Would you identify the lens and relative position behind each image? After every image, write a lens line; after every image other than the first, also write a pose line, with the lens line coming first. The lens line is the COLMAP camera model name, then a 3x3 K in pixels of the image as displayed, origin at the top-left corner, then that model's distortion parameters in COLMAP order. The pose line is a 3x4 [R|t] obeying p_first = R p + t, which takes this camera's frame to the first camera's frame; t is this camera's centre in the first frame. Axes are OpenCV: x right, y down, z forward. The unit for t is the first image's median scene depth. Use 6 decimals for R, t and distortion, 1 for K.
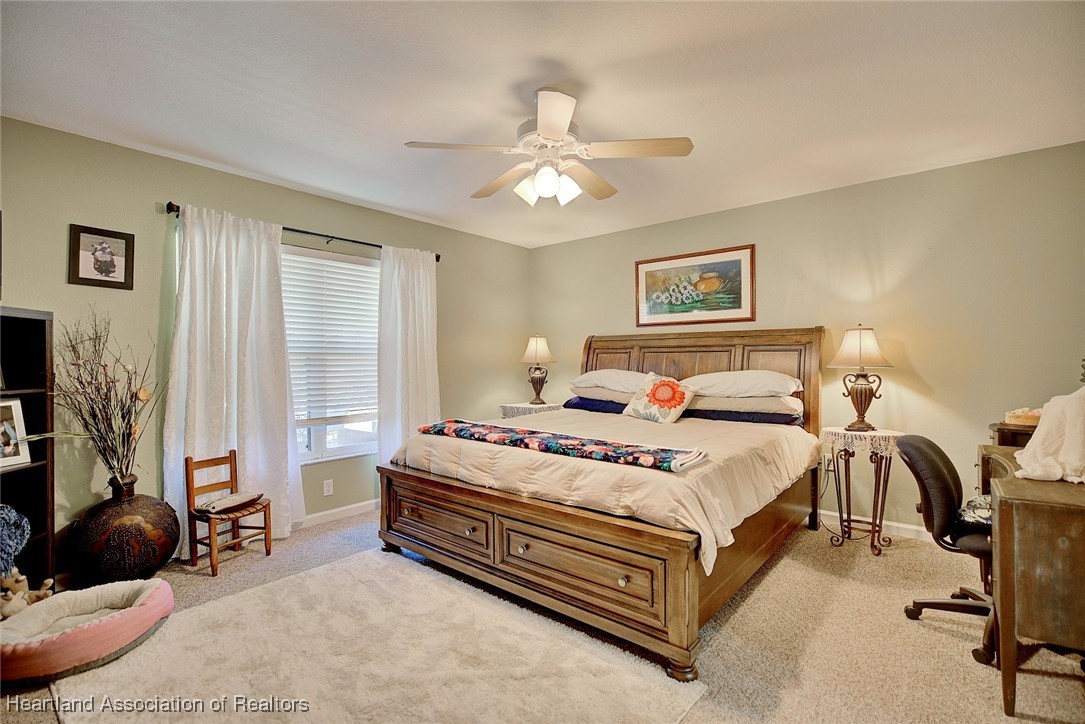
lens RADIAL K [[492.4, 0, 541.1], [0, 492.4, 357.7], [0, 0, 1]] dist [-0.001235, -0.000371]
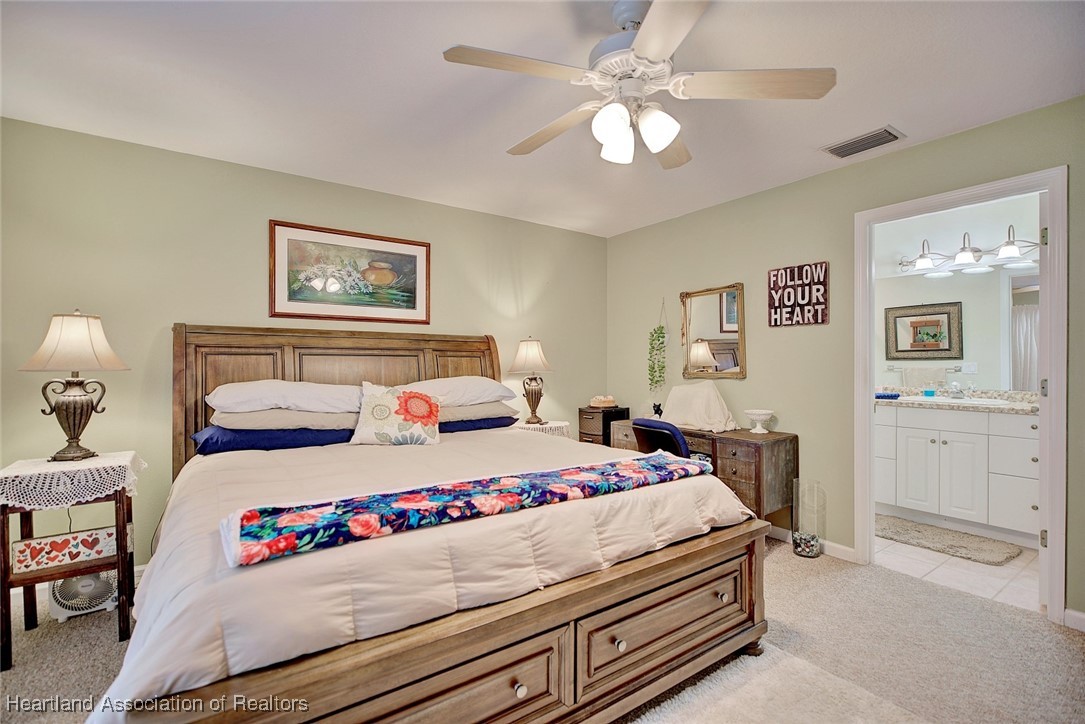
lens RADIAL K [[492.4, 0, 537.5], [0, 492.4, 364.9], [0, 0, 1]] dist [-0.001235, -0.000371]
pose [[0.257755, 0.002939, 0.966206, -0.425305], [-0.006117, 0.999980, -0.001410, 0.003076], [-0.966191, -0.005547, 0.257768, 0.551337]]
